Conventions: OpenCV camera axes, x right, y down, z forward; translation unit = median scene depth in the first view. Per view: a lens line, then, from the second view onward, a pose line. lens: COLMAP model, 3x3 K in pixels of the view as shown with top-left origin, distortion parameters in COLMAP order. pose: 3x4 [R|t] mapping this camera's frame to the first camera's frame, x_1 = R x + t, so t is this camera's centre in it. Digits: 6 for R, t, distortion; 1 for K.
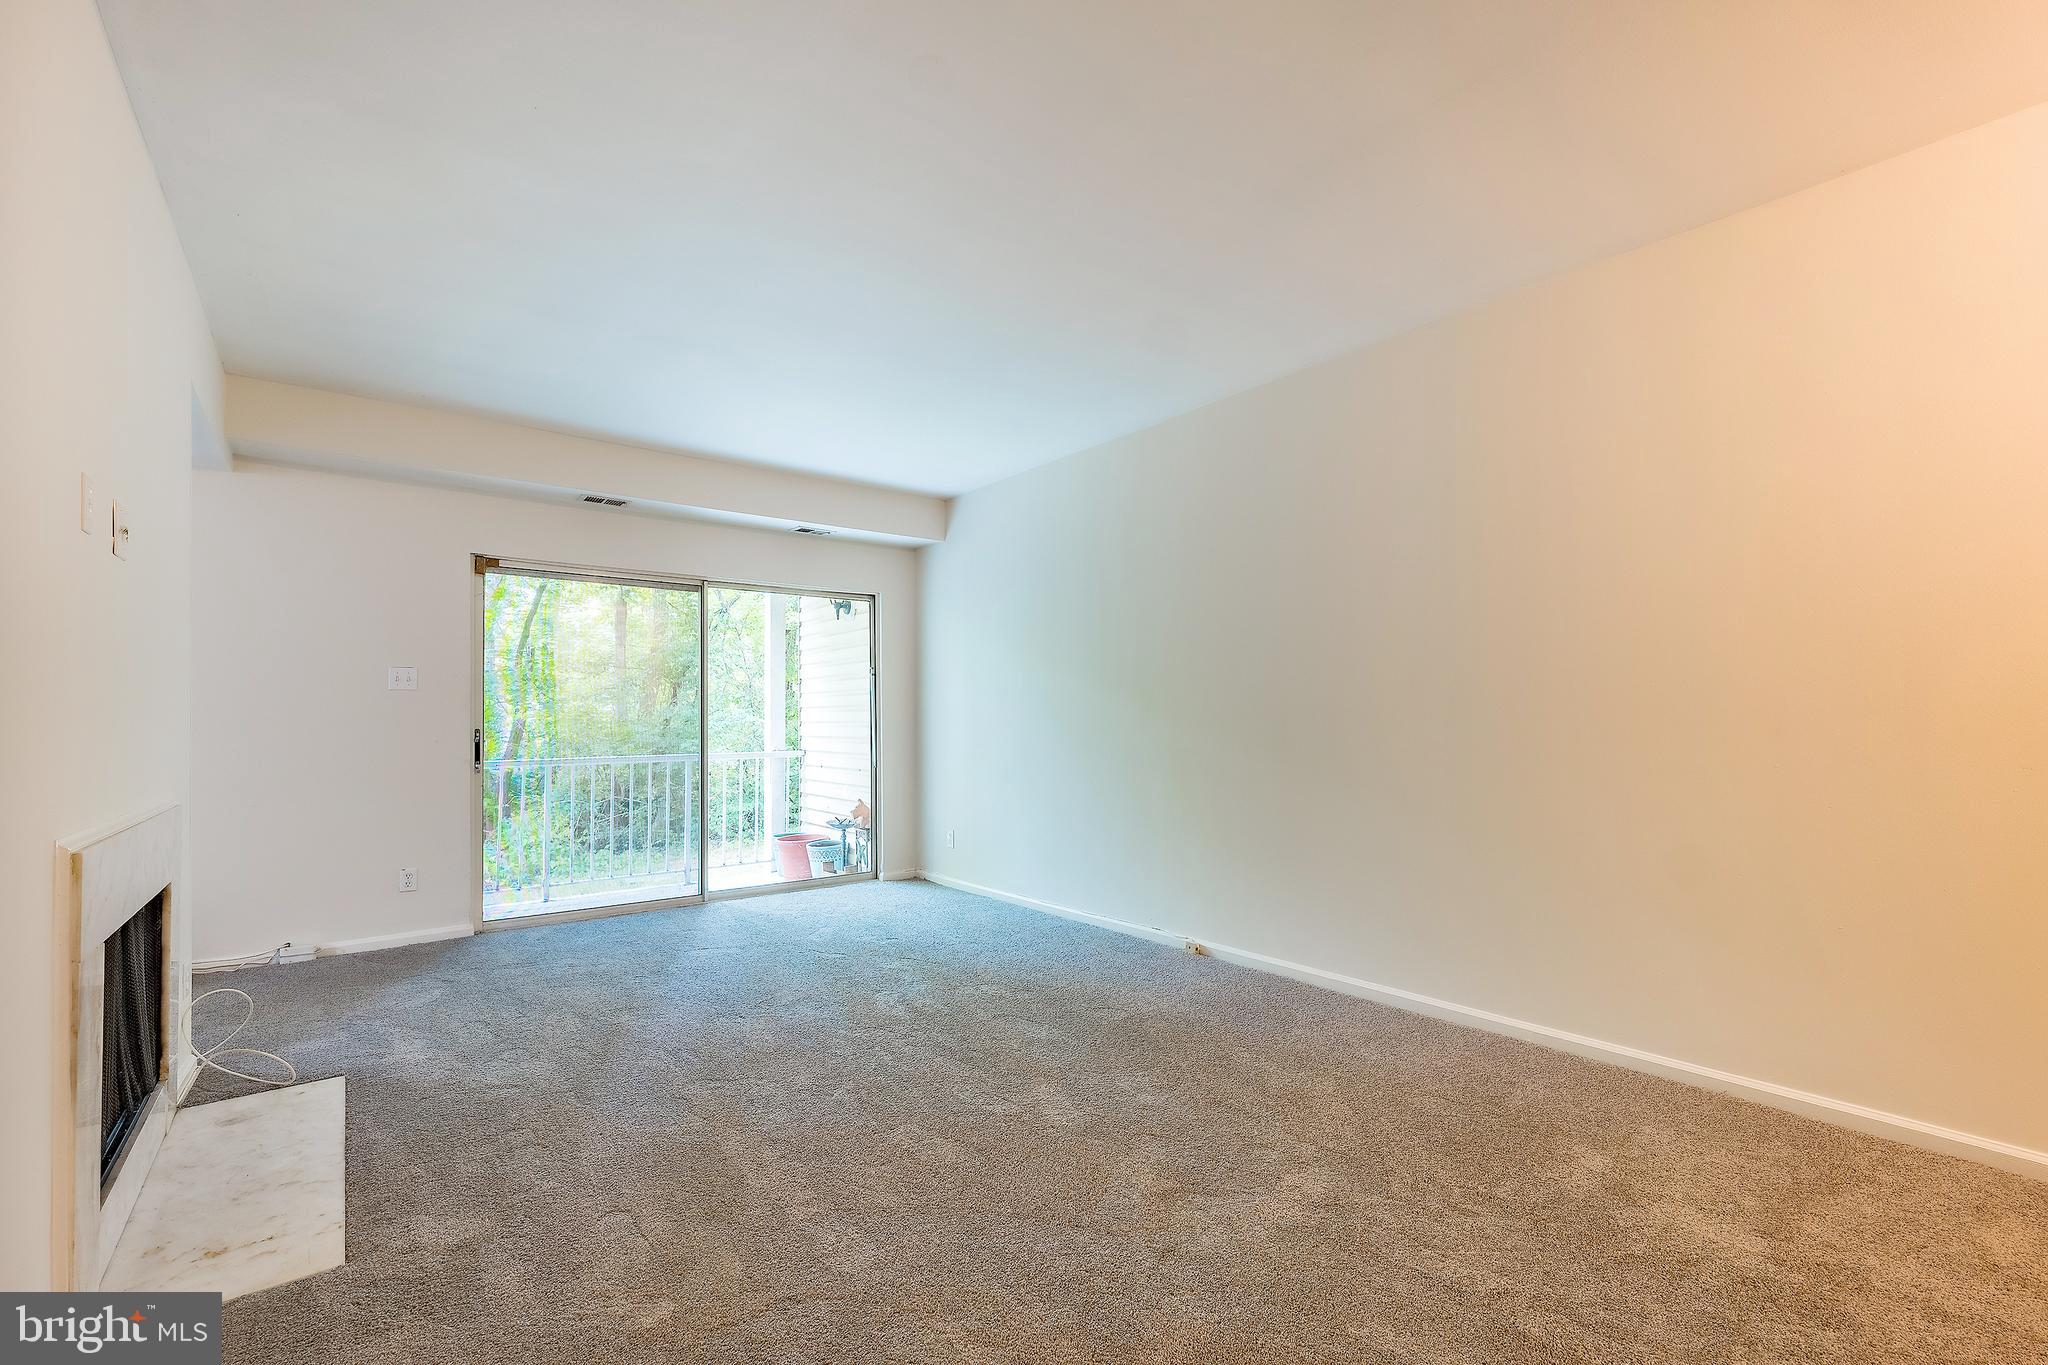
lens RADIAL K [[861.9, 0, 1024.0], [0, 861.9, 682.5], [0, 0, 1]] dist [-0.000742, -0.000154]
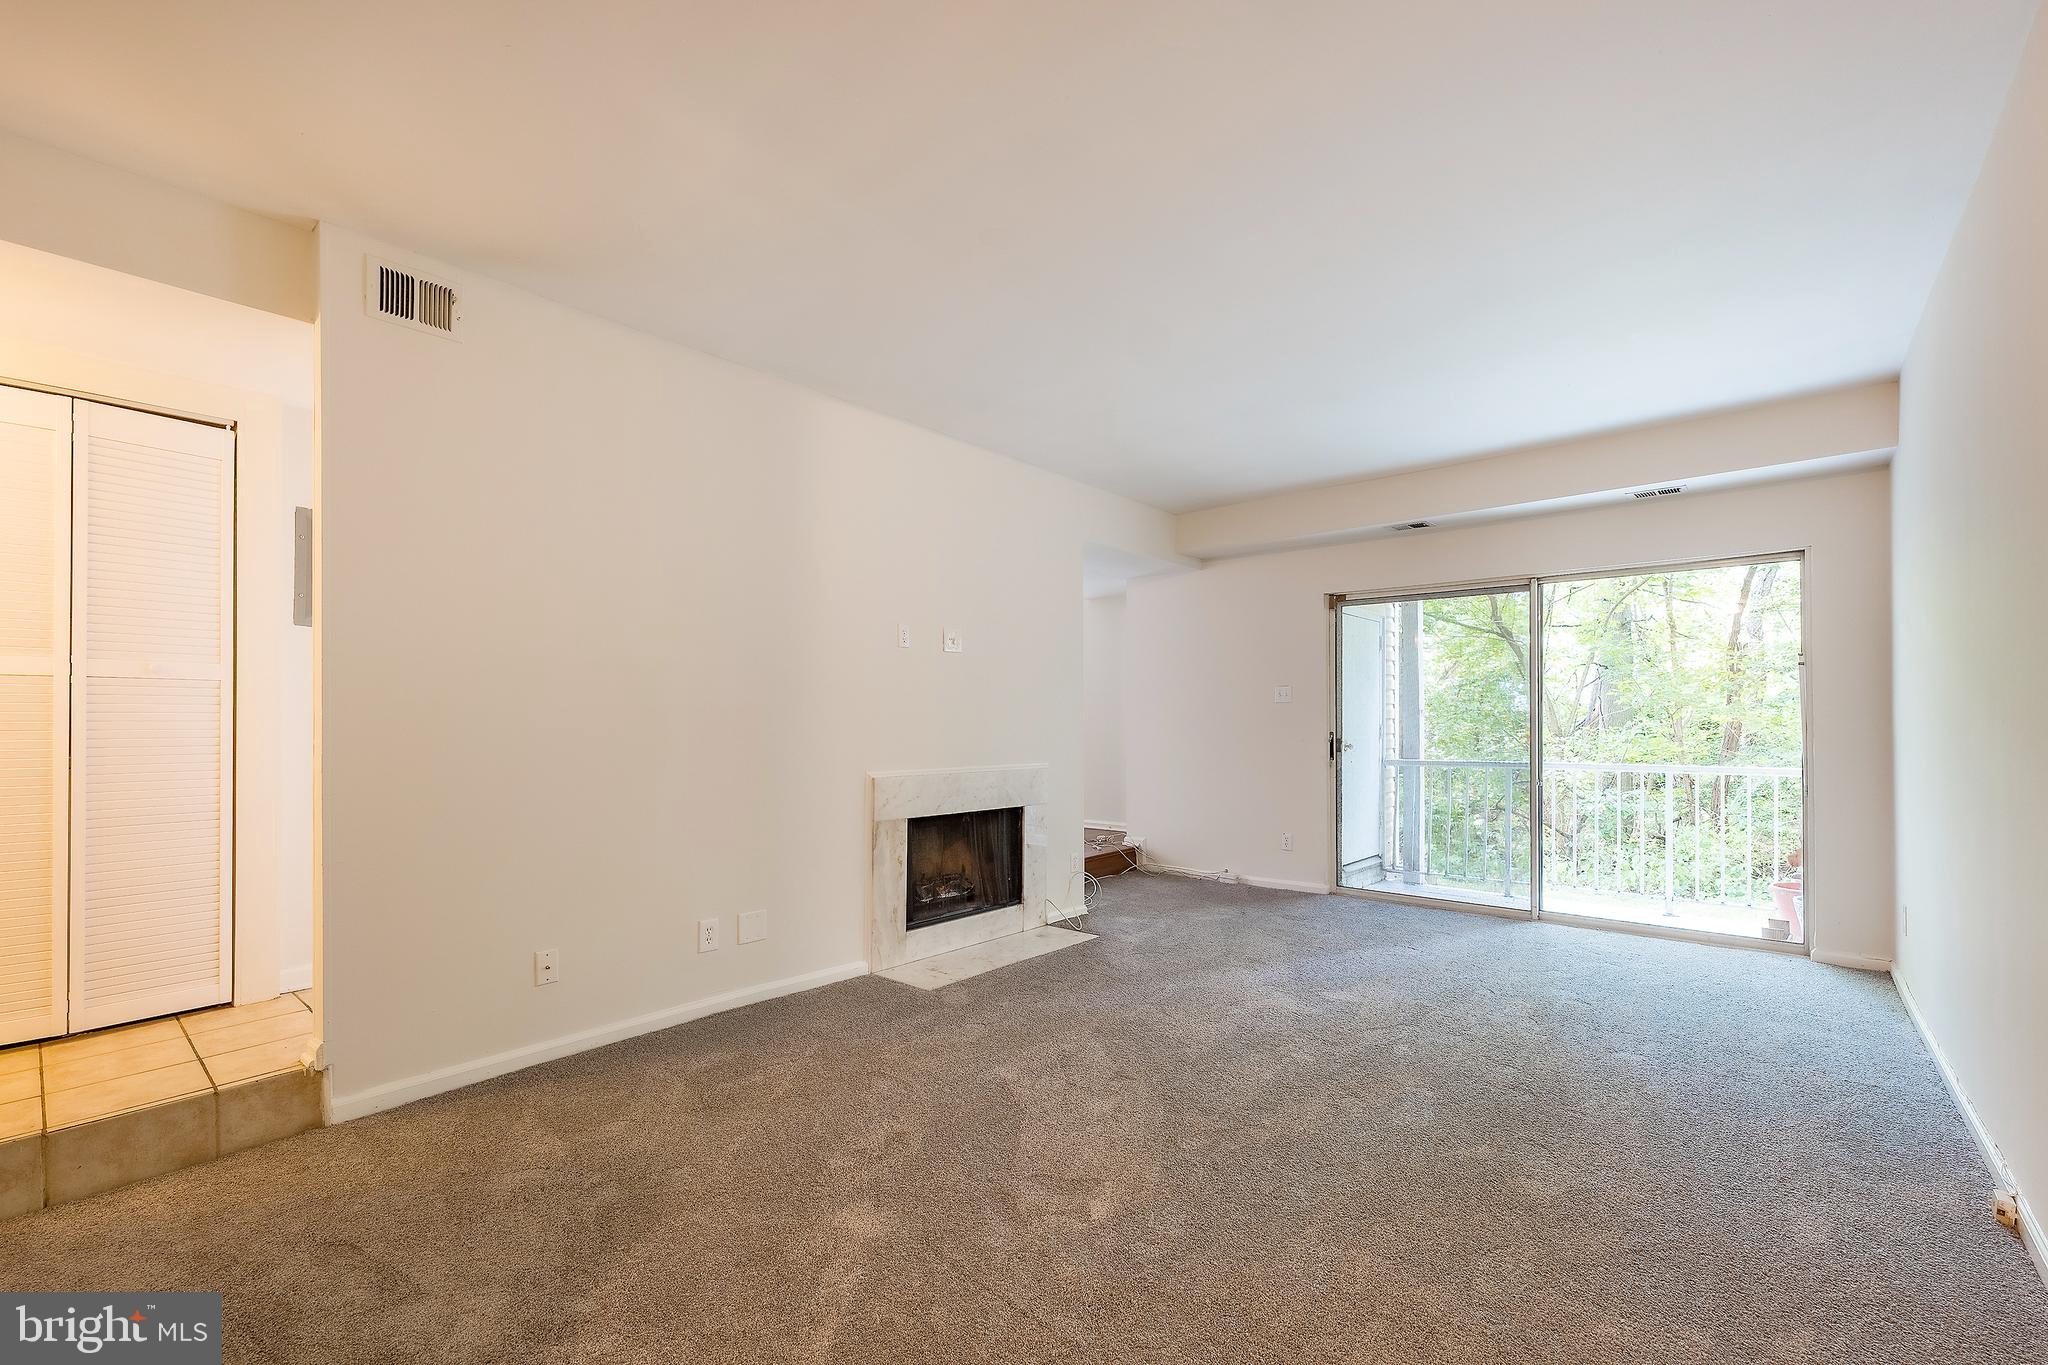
lens RADIAL K [[820.6, 0, 1050.6], [0, 820.6, 684.0], [0, 0, 1]] dist [-0.001062, -0.000097]
pose [[0.213538, -0.044884, -0.975903, 0.437194], [0.036049, 0.998626, -0.038041, 0.013738], [0.976269, -0.027057, 0.214862, 0.326503]]
